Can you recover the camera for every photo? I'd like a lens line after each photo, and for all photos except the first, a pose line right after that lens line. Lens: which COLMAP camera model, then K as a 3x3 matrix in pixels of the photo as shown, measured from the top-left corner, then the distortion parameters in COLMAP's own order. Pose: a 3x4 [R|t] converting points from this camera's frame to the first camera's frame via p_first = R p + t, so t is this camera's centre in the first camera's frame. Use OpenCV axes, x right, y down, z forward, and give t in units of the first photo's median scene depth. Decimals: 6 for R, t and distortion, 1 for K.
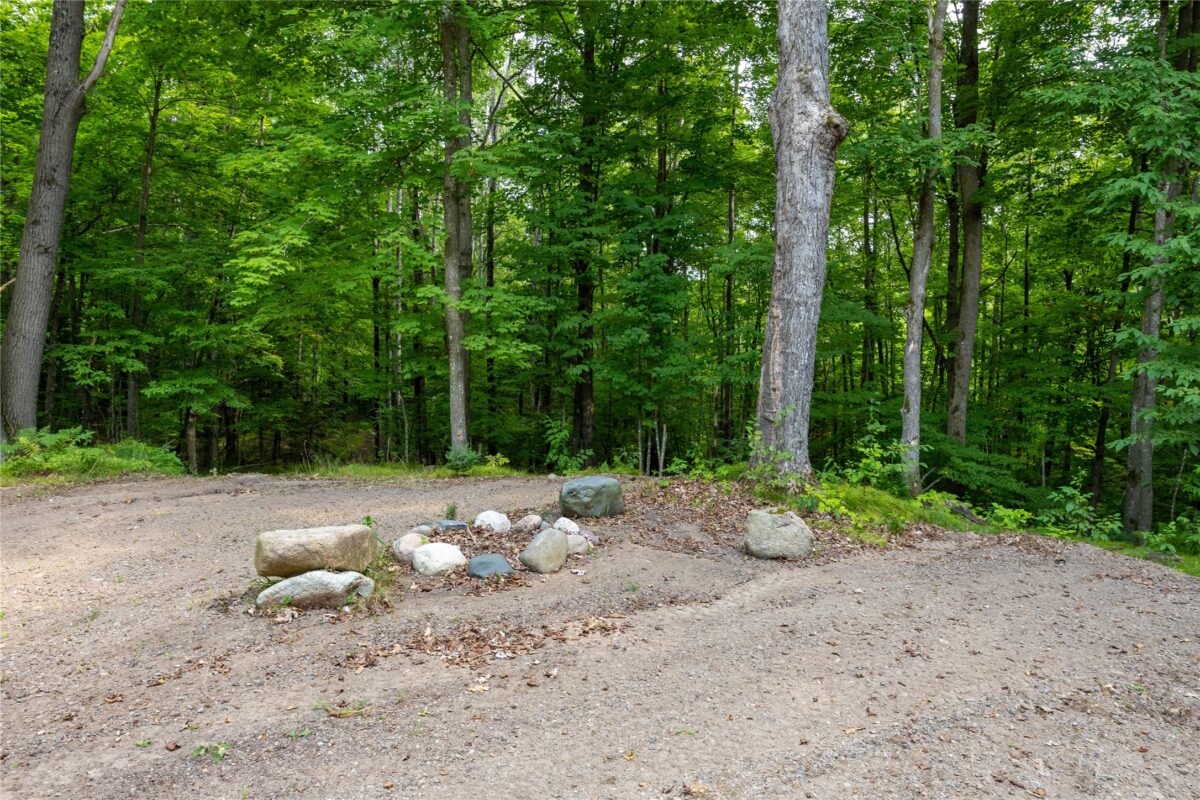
lens RADIAL K [[830.5, 0, 598.8], [0, 830.5, 399.7], [0, 0, 1]] dist [0.008161, 0.002934]
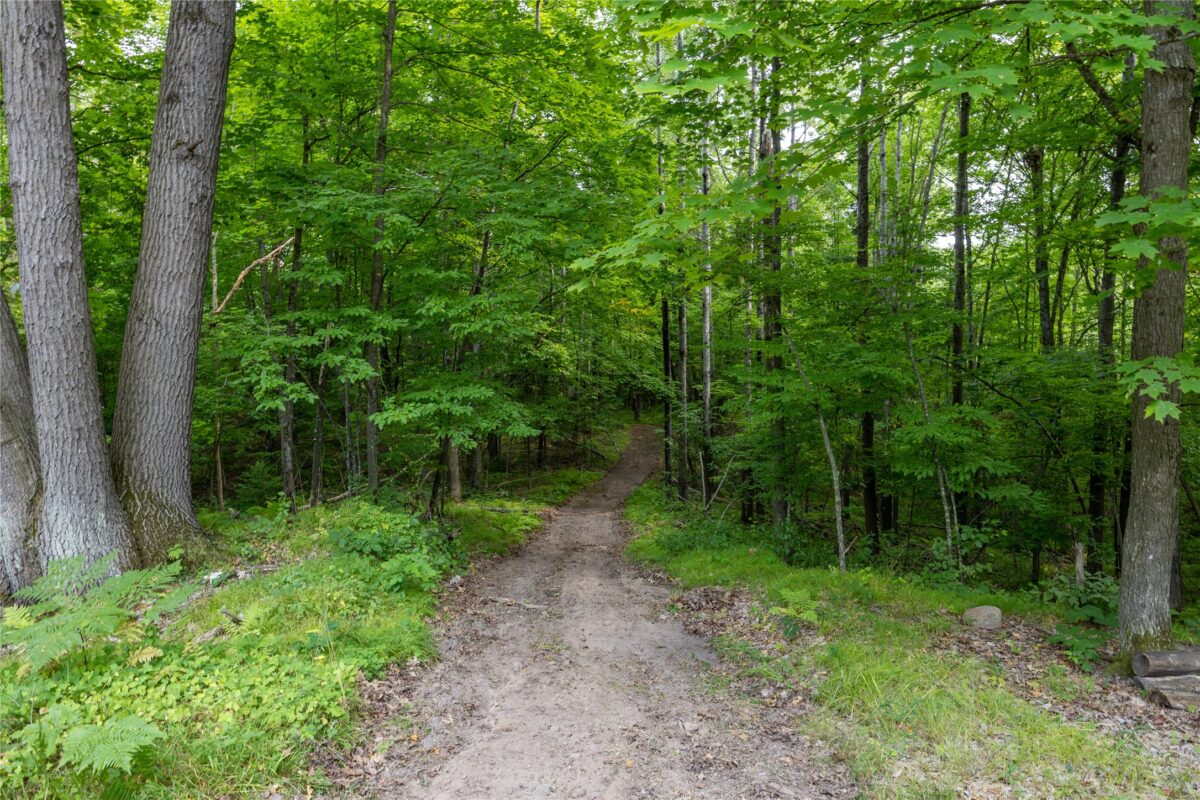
lens RADIAL K [[794.2, 0, 600.4], [0, 794.2, 400.2], [0, 0, 1]] dist [-0.004117, -0.000309]
pose [[0.963190, -0.007485, -0.268717, -0.252752], [0.014171, 0.999636, 0.022951, -0.029926], [0.268447, -0.025915, 0.962946, 0.517268]]
